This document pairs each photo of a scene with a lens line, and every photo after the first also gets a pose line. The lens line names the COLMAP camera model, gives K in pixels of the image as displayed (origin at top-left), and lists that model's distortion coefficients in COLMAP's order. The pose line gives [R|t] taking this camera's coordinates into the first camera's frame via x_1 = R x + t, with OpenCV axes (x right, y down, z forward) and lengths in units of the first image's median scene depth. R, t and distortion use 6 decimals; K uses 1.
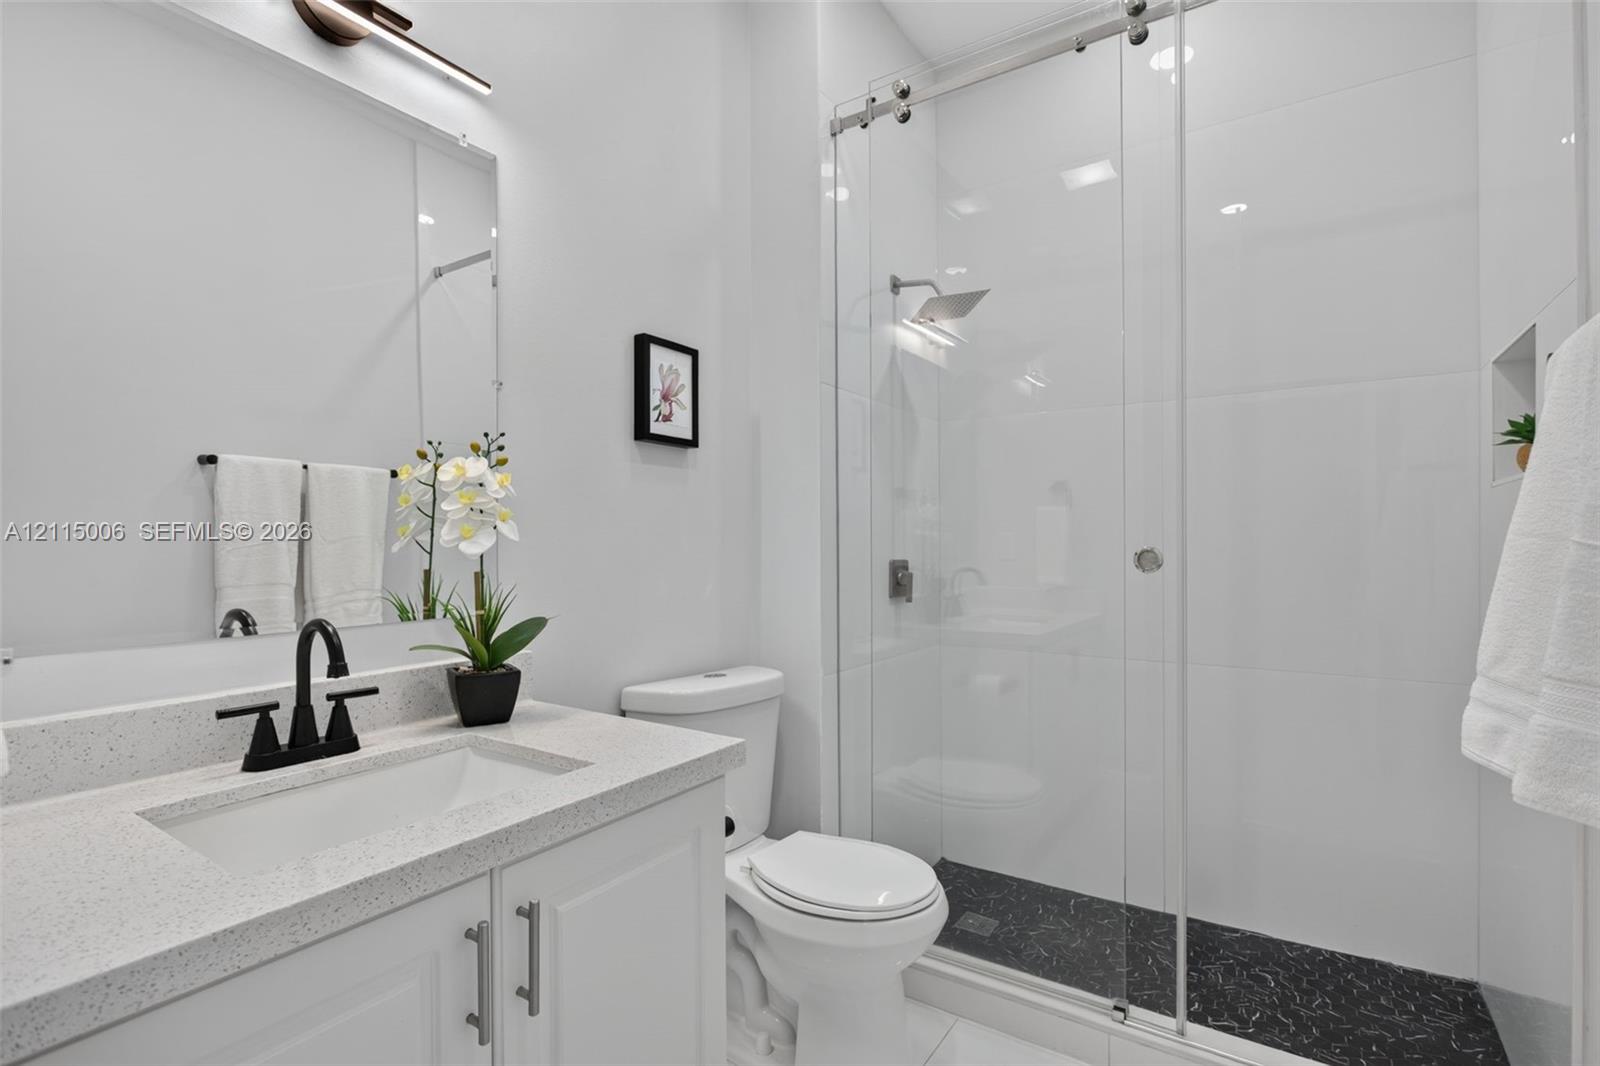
lens RADIAL K [[754.2, 0, 783.3], [0, 754.2, 534.2], [0, 0, 1]] dist [-0.002590, -0.000149]
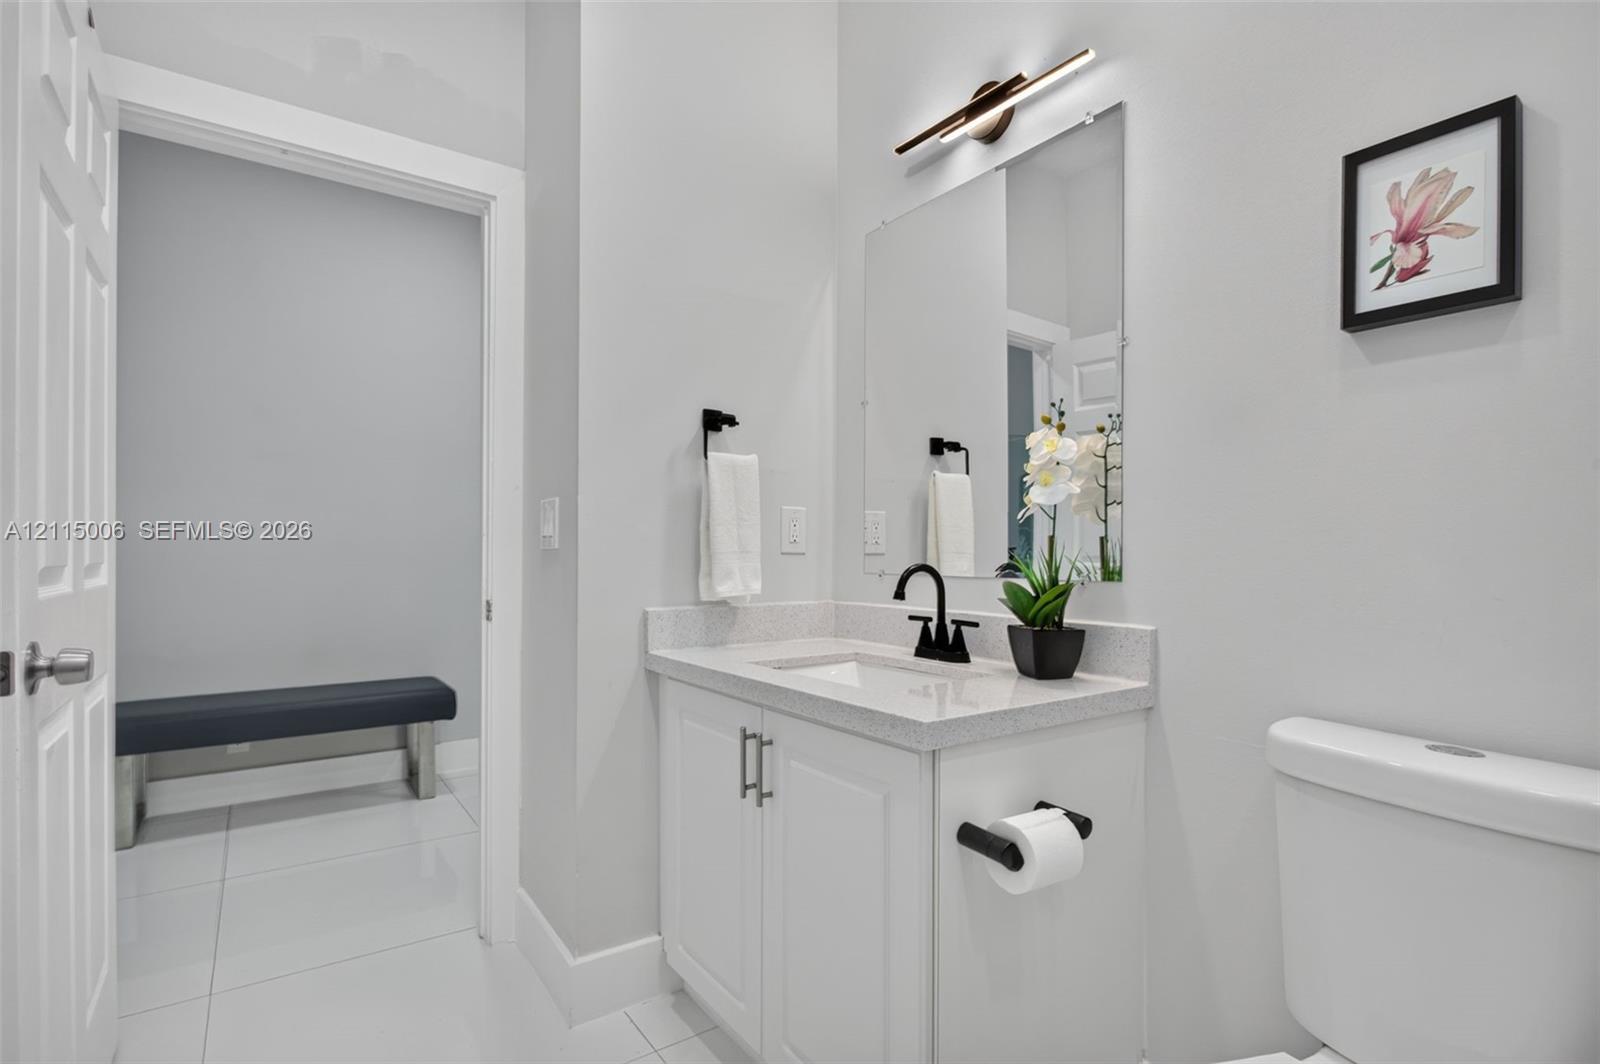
lens RADIAL K [[754.2, 0, 783.3], [0, 754.2, 533.2], [0, 0, 1]] dist [-0.002590, -0.000149]
pose [[-0.350863, -0.013974, -0.936322, 0.673206], [0.010638, 0.999765, -0.018907, 0.058335], [0.936366, -0.016595, -0.350632, 0.958667]]
